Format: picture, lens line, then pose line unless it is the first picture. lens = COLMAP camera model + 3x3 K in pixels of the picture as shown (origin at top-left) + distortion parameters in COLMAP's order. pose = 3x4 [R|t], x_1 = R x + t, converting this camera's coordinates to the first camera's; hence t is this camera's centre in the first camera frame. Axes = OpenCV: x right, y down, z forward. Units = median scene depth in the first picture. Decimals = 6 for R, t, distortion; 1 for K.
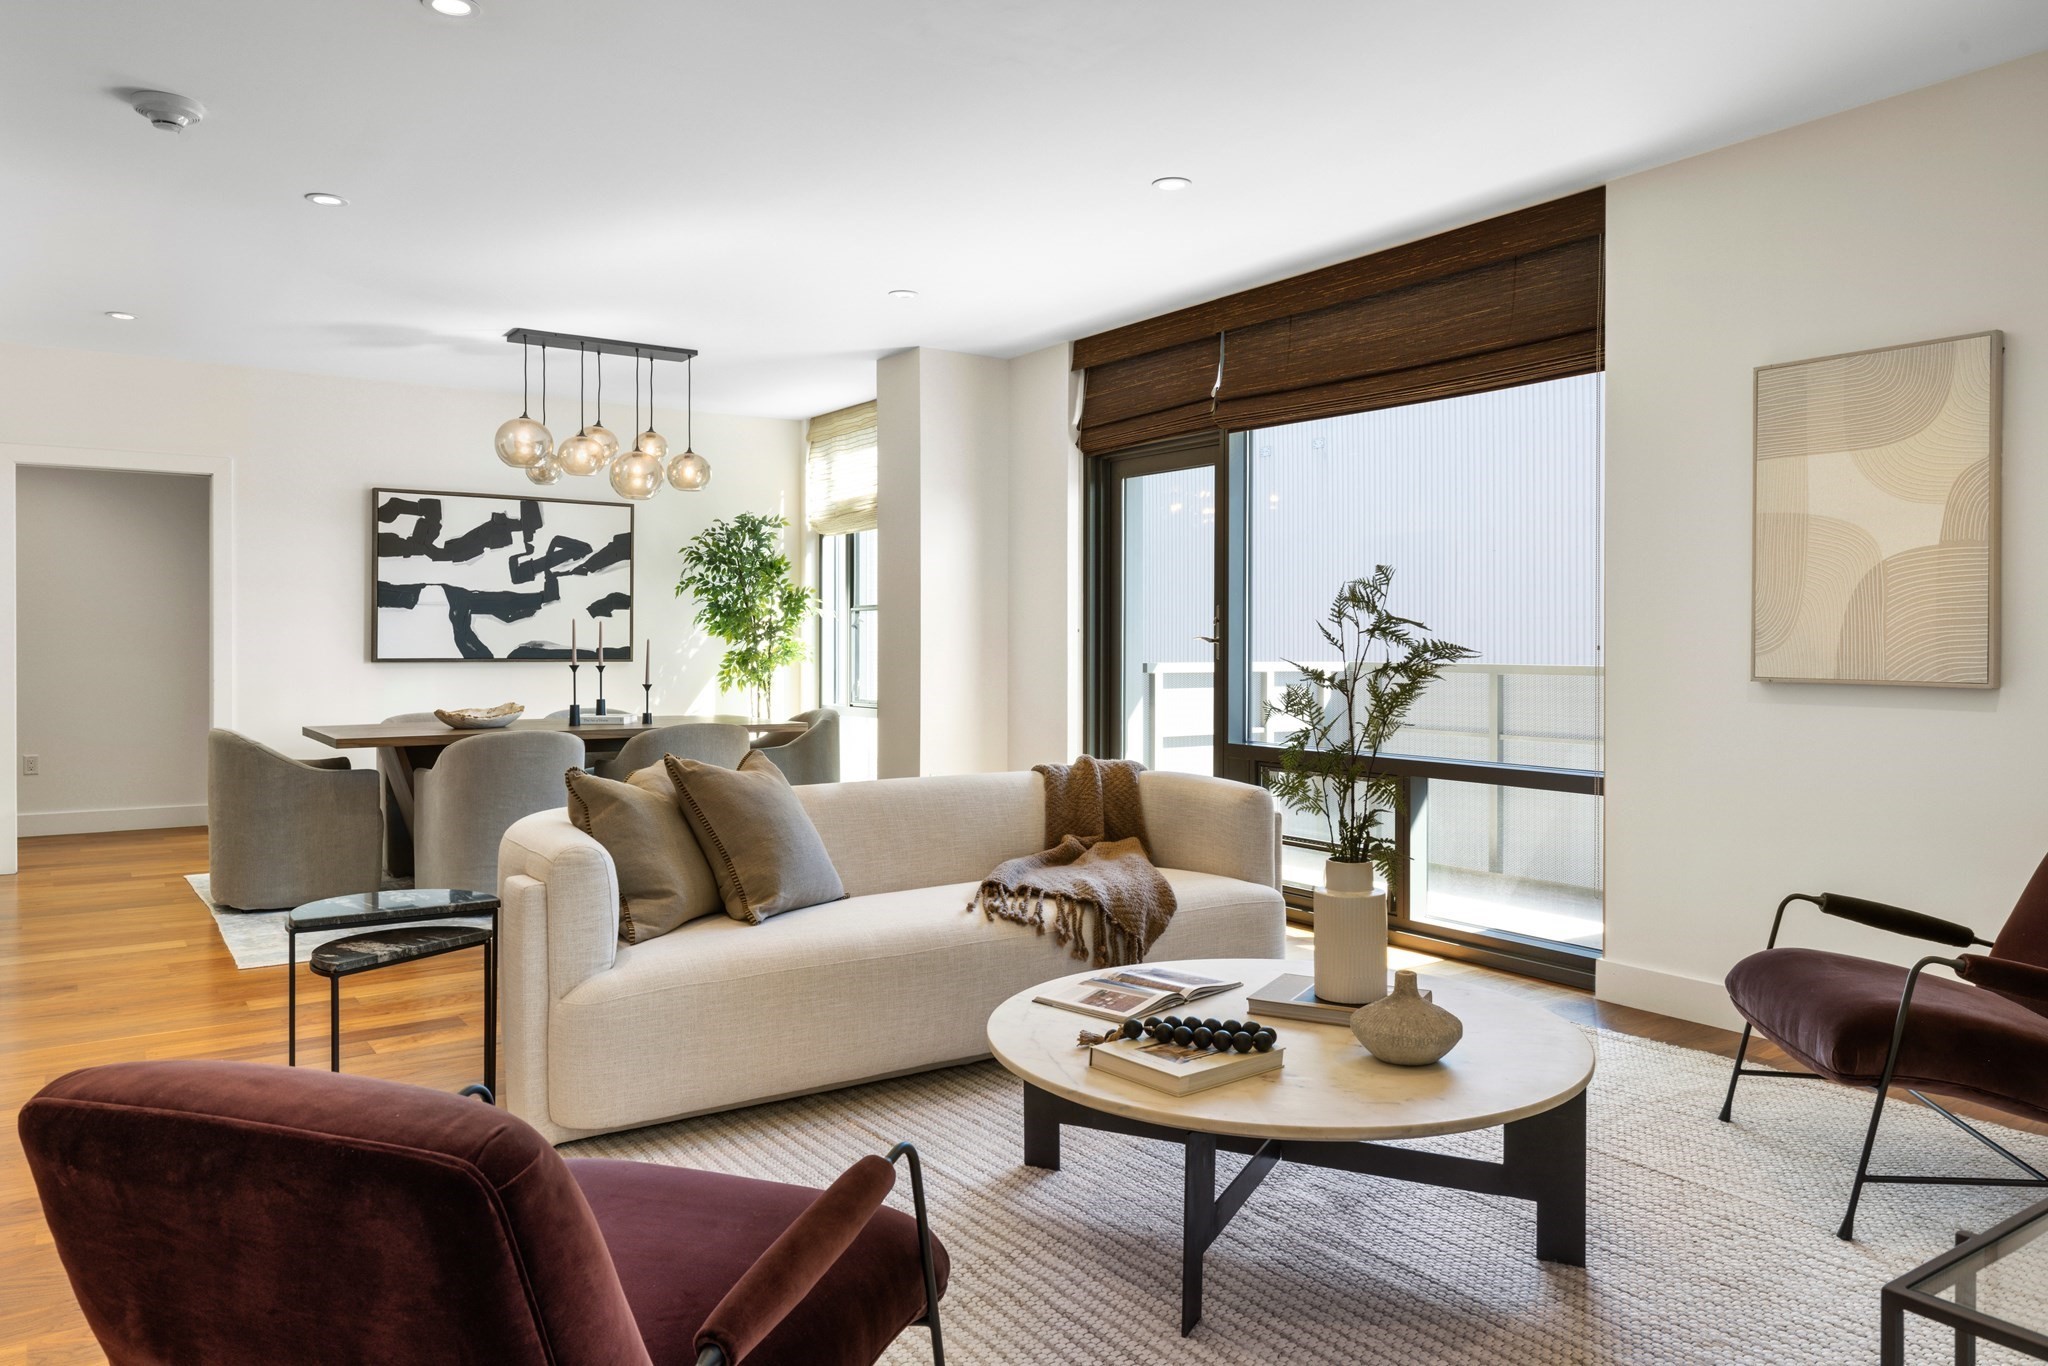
lens RADIAL K [[1404.9, 0, 1020.9], [0, 1404.9, 671.2], [0, 0, 1]] dist [-0.024826, -0.001185]
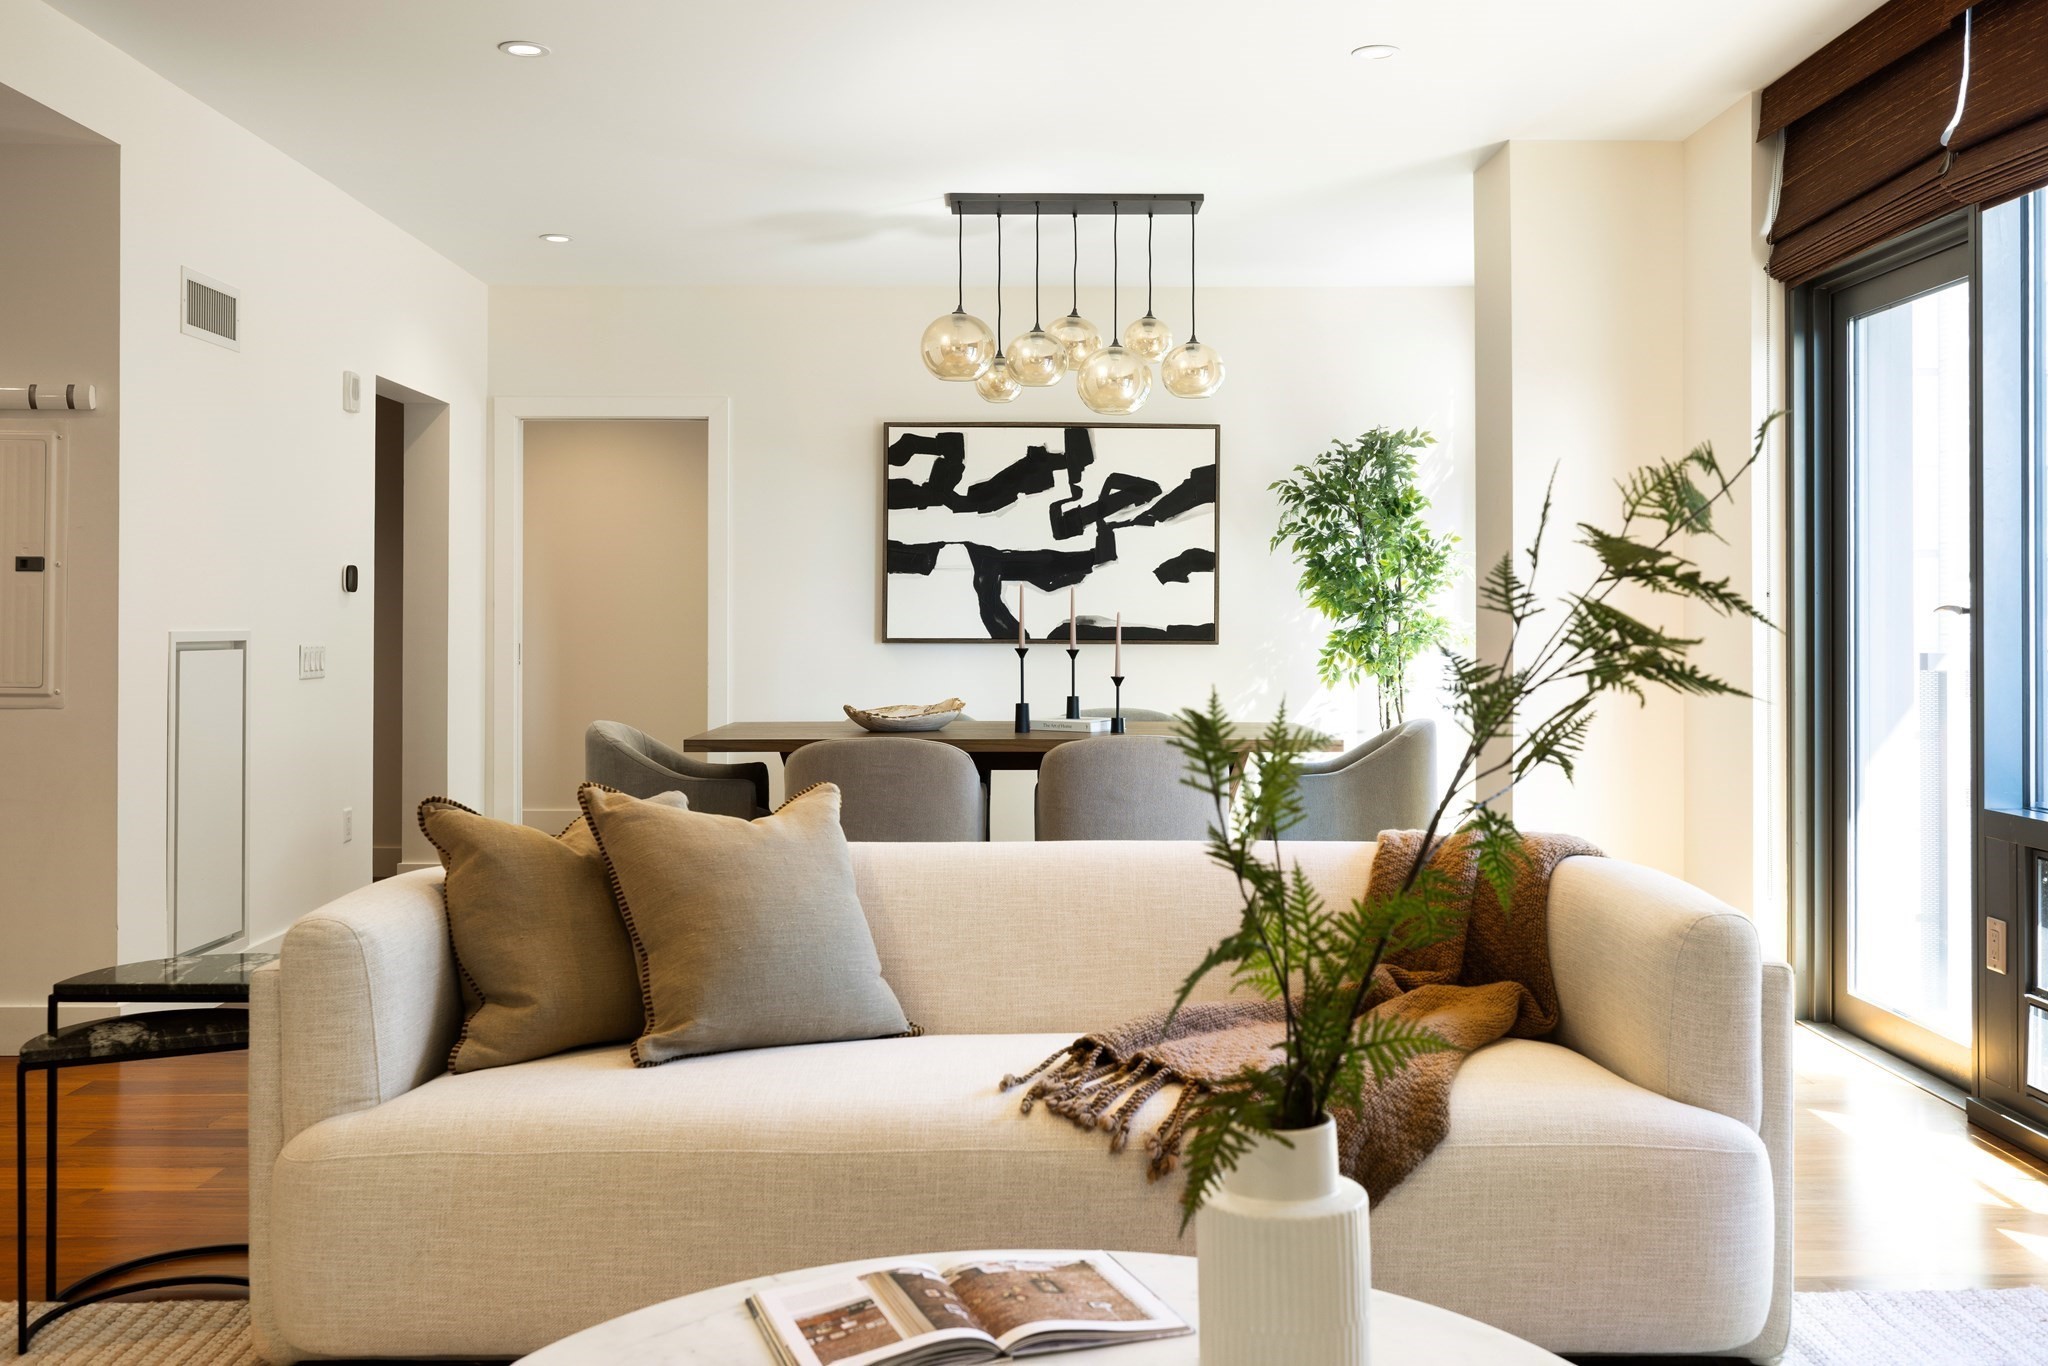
lens RADIAL K [[1832.5, 0, 1017.3], [0, 1832.5, 608.2], [0, 0, 1]] dist [0.008473, -0.011748]
pose [[0.825085, -0.004778, -0.564988, 0.180530], [-0.010493, 0.999662, -0.023779, -0.002136], [0.564911, 0.025548, 0.824756, 0.184371]]
